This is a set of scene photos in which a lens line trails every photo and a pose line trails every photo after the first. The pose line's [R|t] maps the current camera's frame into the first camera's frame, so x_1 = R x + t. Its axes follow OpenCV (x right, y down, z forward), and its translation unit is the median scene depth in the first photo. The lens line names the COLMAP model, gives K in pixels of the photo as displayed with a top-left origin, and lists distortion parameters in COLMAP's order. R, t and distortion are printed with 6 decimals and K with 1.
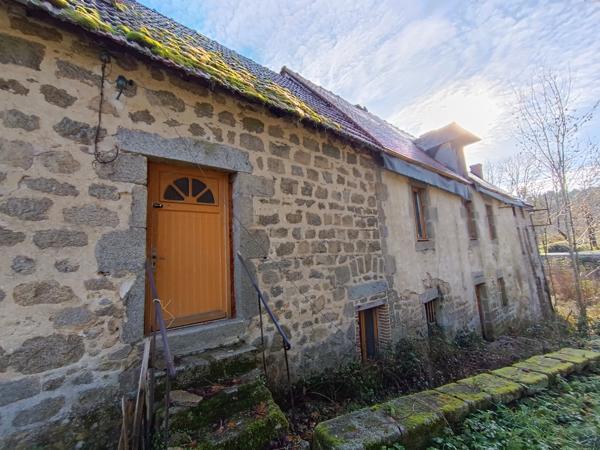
lens RADIAL K [[244.9, 0, 299.7], [0, 244.9, 225.4], [0, 0, 1]] dist [0.001175, 0.000490]
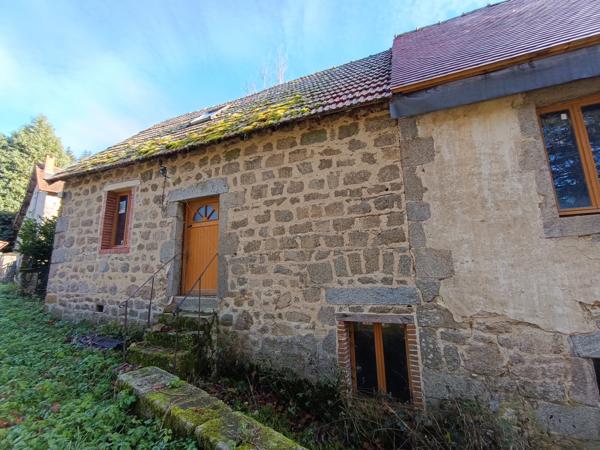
lens RADIAL K [[244.9, 0, 299.9], [0, 244.9, 225.3], [0, 0, 1]] dist [0.001175, 0.000490]
pose [[0.509599, -0.124328, -0.851382, 0.980549], [0.106486, 0.991011, -0.080981, 0.105938], [0.853797, -0.049393, 0.518257, 0.545217]]
